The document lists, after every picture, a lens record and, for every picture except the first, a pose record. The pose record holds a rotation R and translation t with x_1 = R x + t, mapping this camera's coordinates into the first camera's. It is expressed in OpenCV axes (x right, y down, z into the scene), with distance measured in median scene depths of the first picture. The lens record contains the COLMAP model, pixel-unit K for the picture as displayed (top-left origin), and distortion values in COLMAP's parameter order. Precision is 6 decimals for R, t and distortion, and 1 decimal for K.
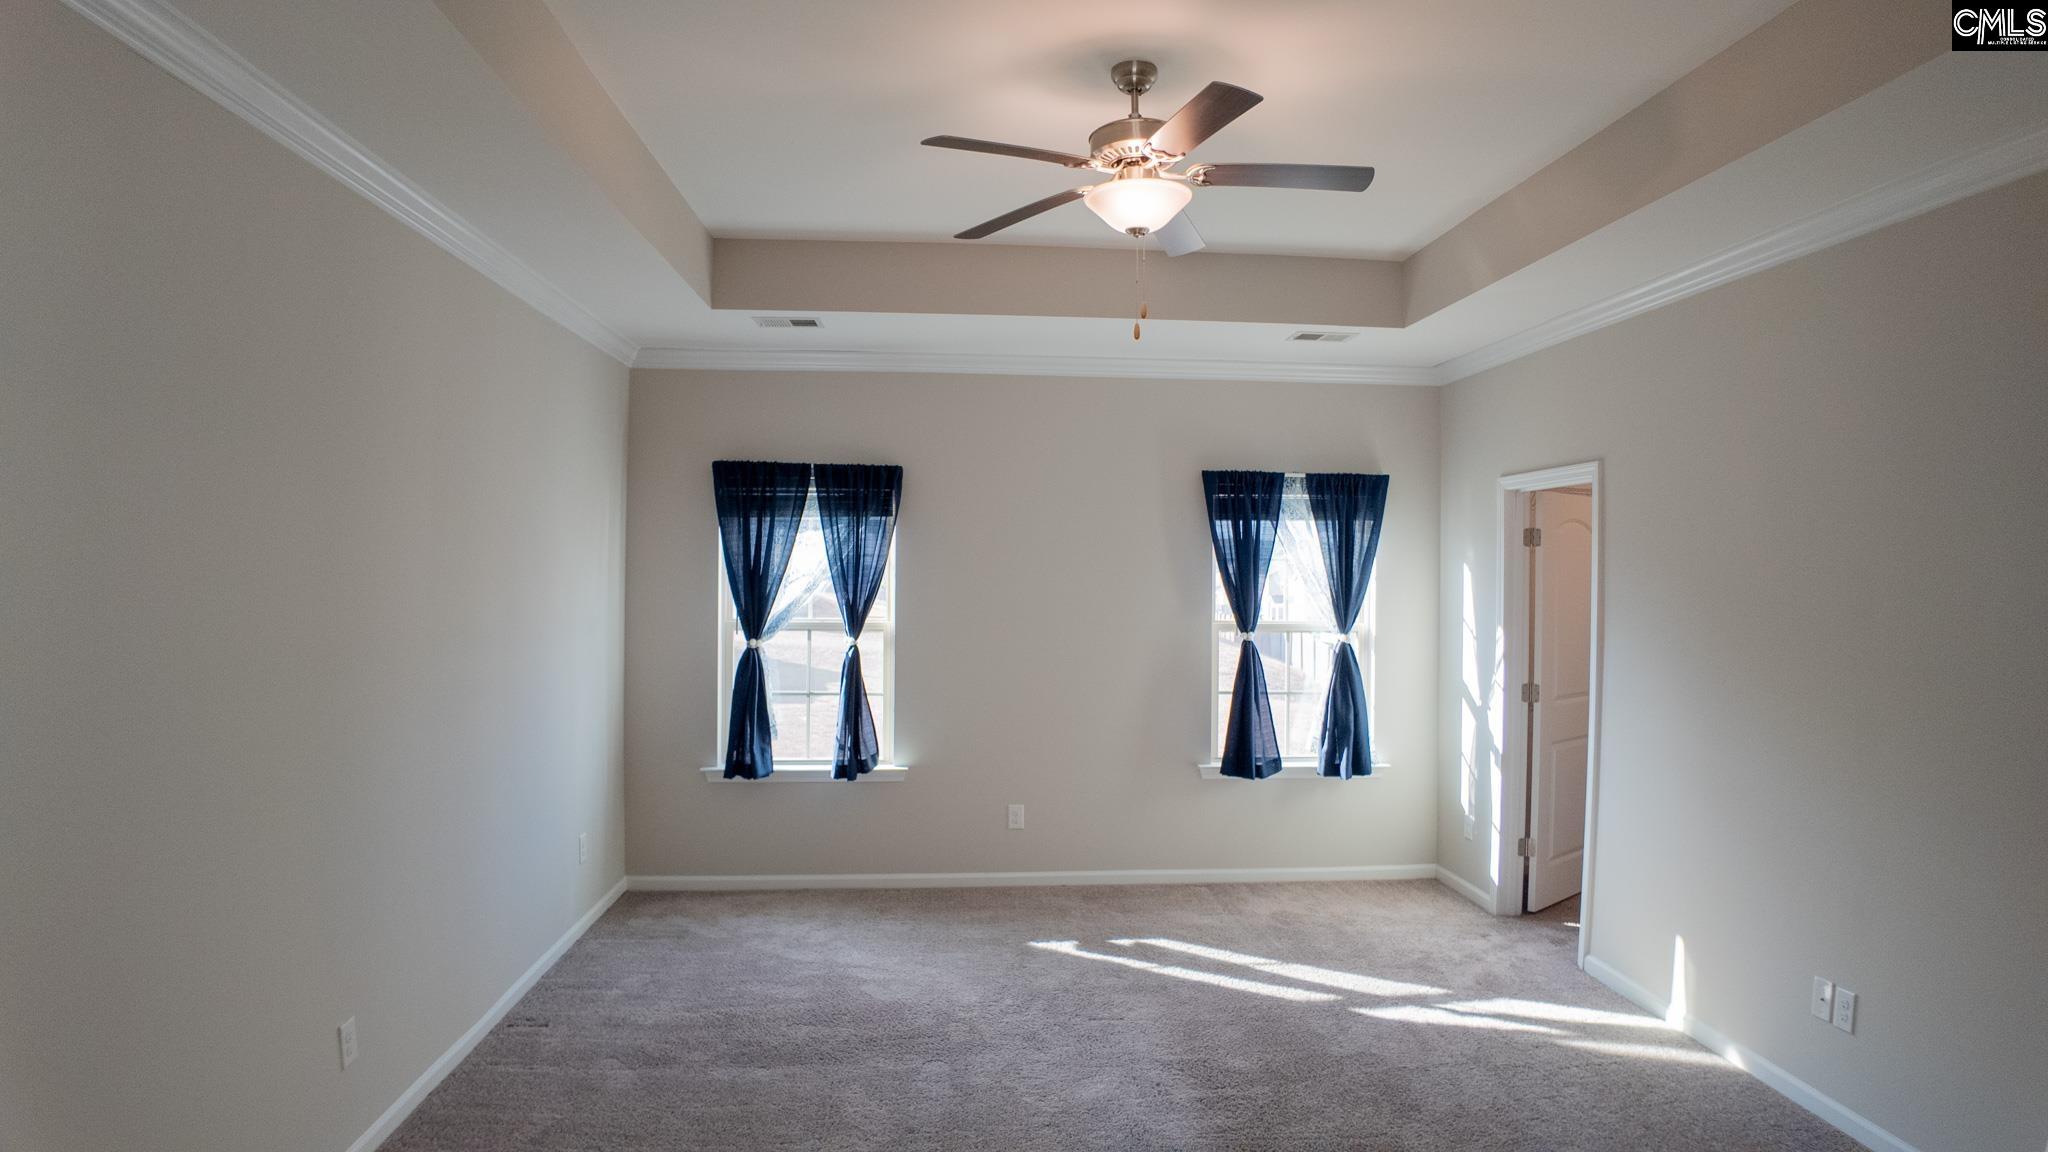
lens RADIAL K [[1117.6, 0, 1034.7], [0, 1117.6, 571.8], [0, 0, 1]] dist [0.036989, -0.175600]
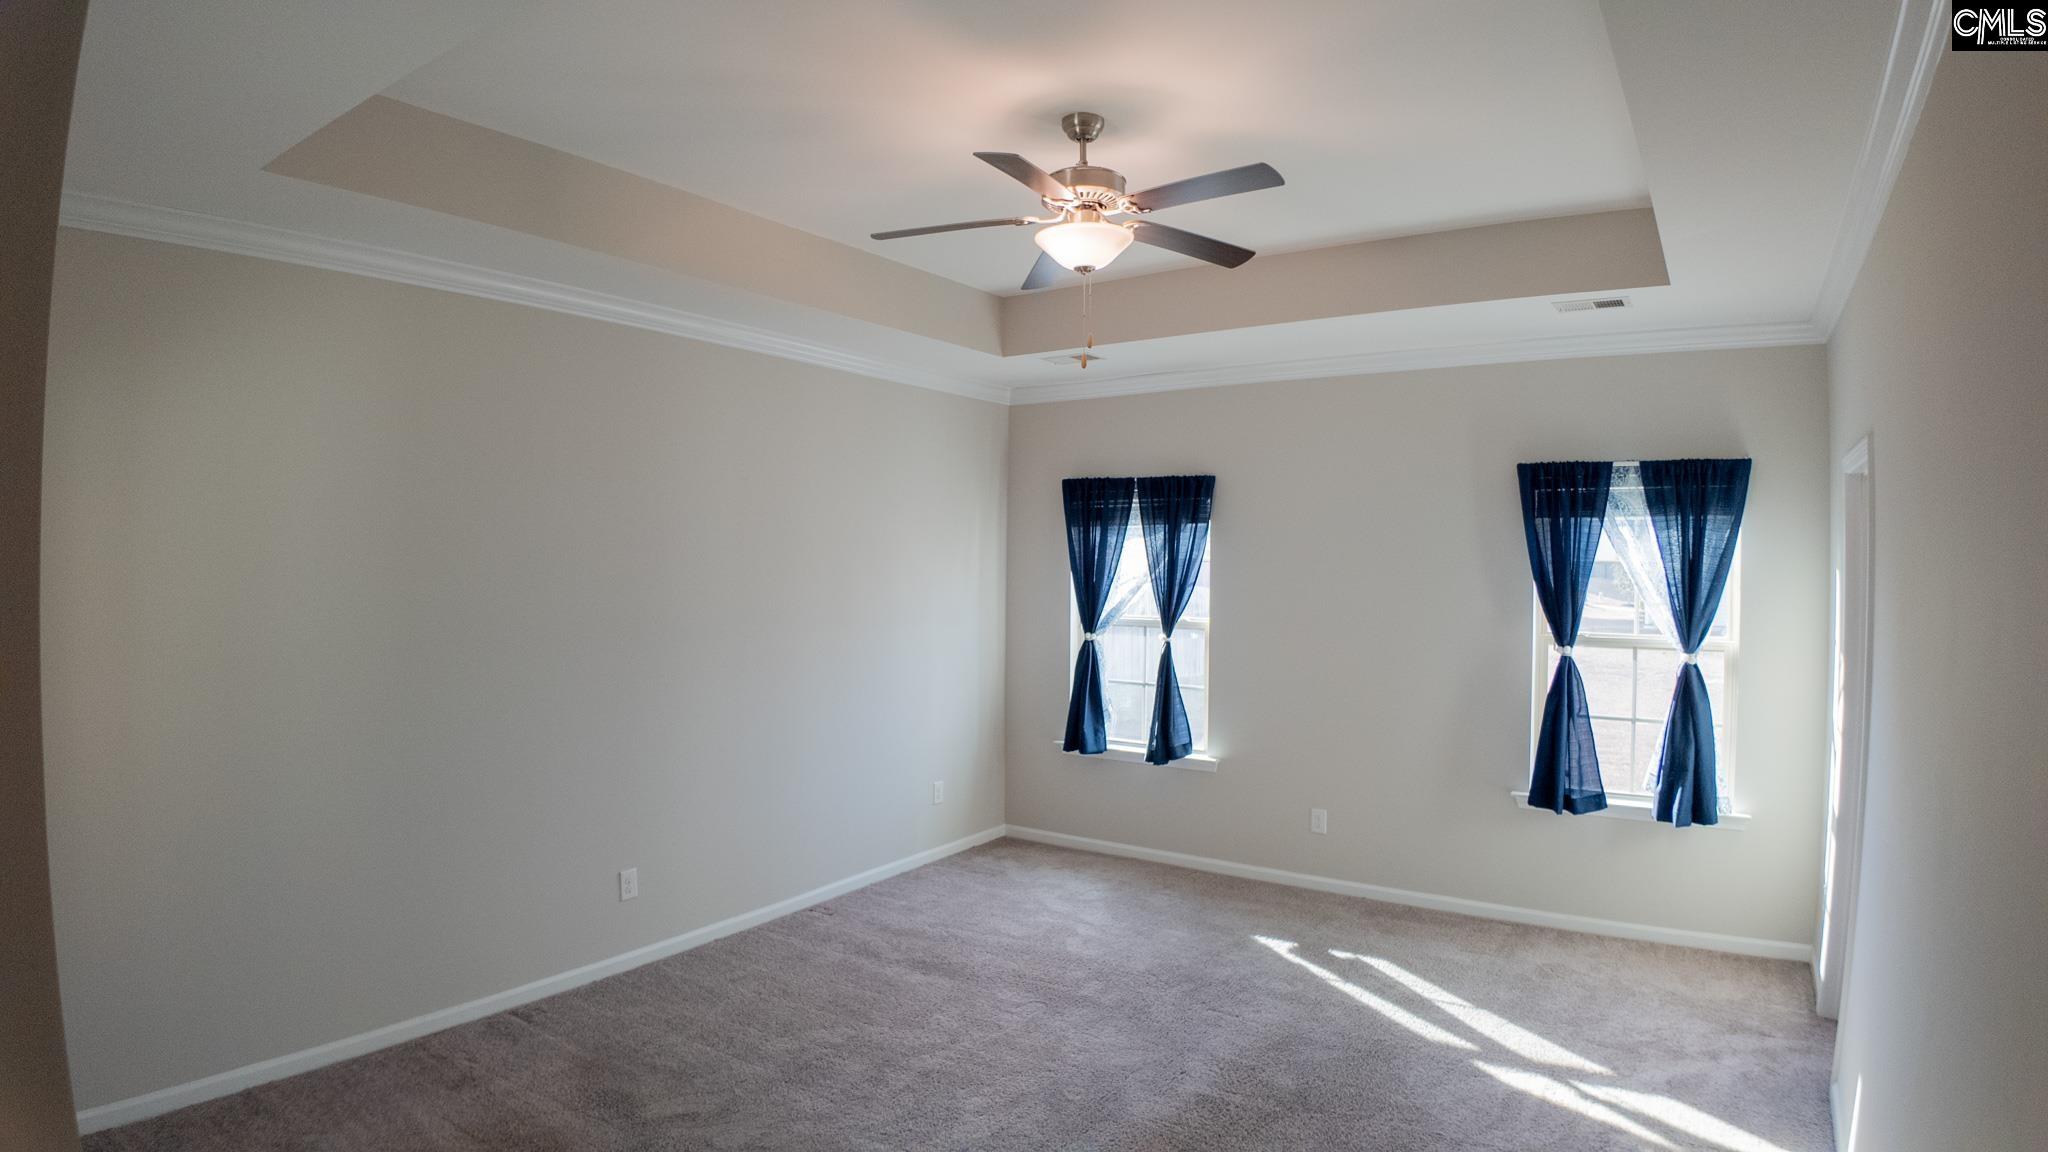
lens RADIAL K [[1117.6, 0, 1034.7], [0, 1117.6, 571.8], [0, 0, 1]] dist [0.036989, -0.175600]
pose [[0.792523, 0.004044, -0.609828, 0.401338], [-0.003366, 0.999992, 0.002256, -0.004831], [0.609832, 0.000265, 0.792531, 0.055871]]
